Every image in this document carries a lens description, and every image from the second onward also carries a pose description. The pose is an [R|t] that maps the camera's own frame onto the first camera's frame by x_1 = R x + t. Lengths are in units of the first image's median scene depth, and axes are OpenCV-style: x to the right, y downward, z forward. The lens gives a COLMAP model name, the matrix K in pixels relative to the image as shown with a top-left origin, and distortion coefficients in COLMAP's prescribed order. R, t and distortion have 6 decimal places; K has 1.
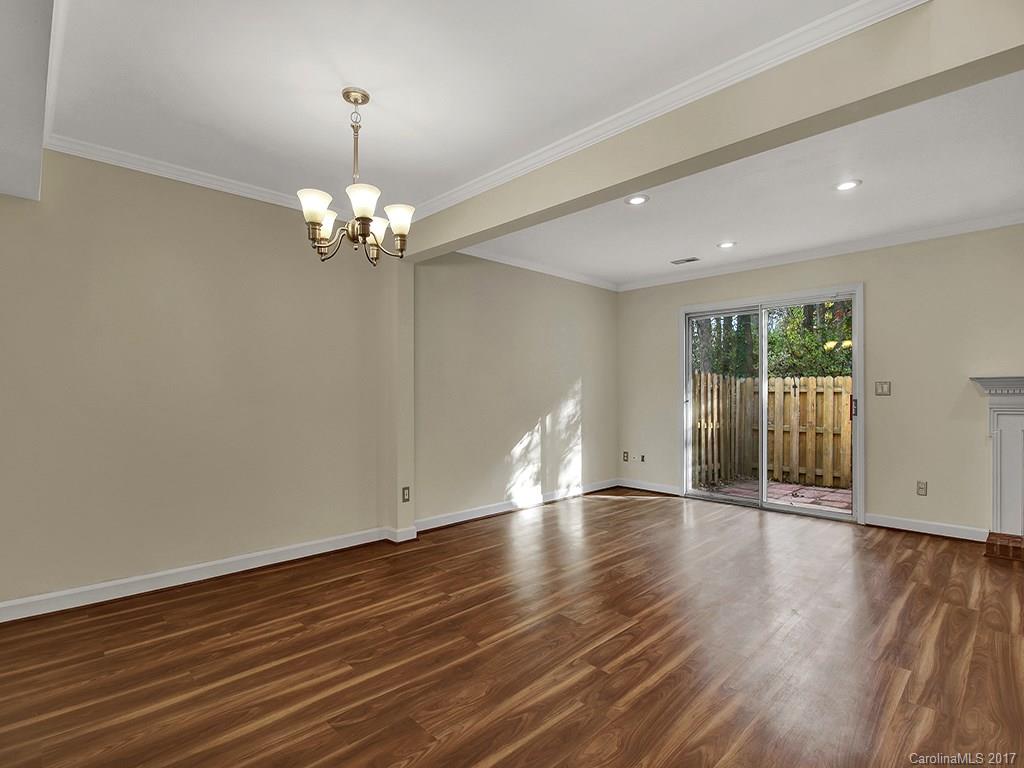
lens RADIAL K [[497.2, 0, 508.0], [0, 497.2, 394.8], [0, 0, 1]] dist [-0.018121, -0.000495]
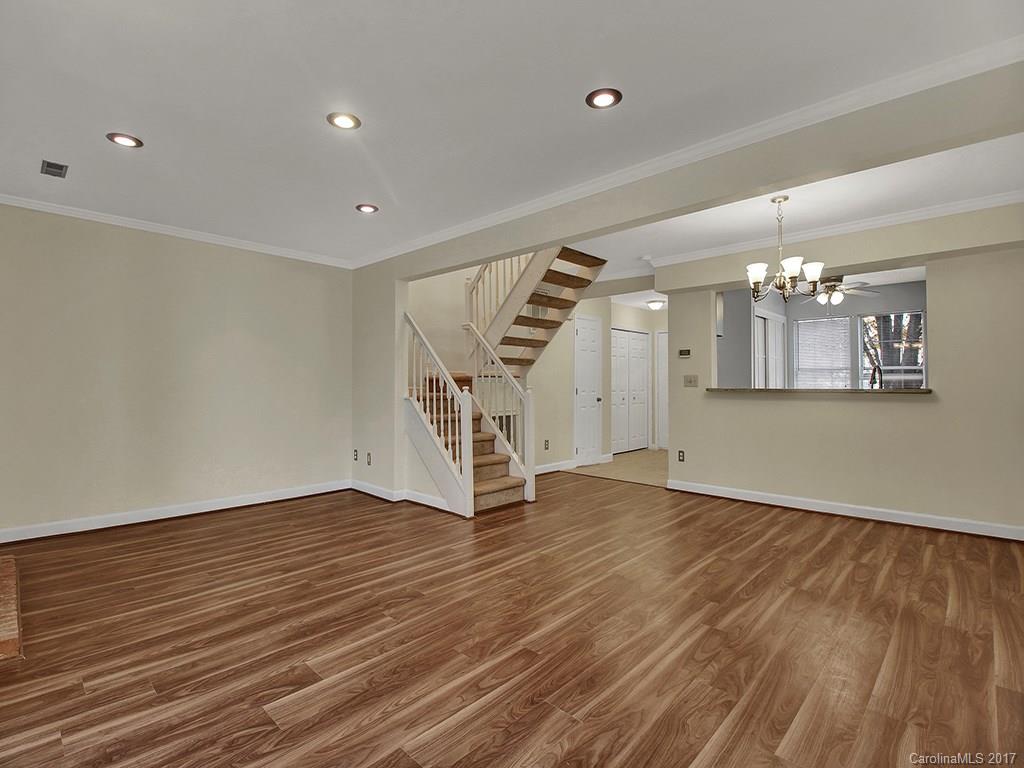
lens RADIAL K [[496.2, 0, 502.5], [0, 496.2, 369.6], [0, 0, 1]] dist [-0.000946, -0.000890]
pose [[-0.999498, -0.001472, -0.031655, 0.415901], [-0.000794, 0.999771, -0.021408, -0.013054], [0.031679, -0.021372, -0.999270, 1.642156]]
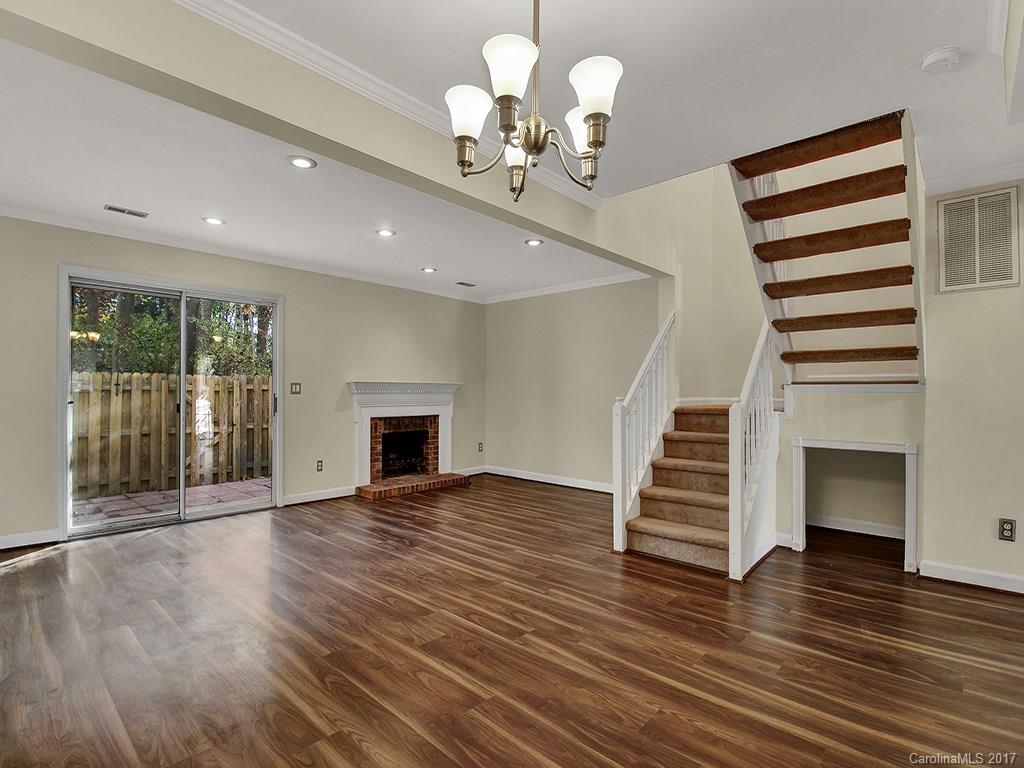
lens RADIAL K [[504.5, 0, 509.3], [0, 504.5, 388.5], [0, 0, 1]] dist [-0.003913, -0.000999]
pose [[-0.057590, 0.007277, 0.998314, -0.604578], [-0.002594, 0.999969, -0.007438, -0.005266], [-0.998337, -0.003018, -0.057570, 0.676129]]
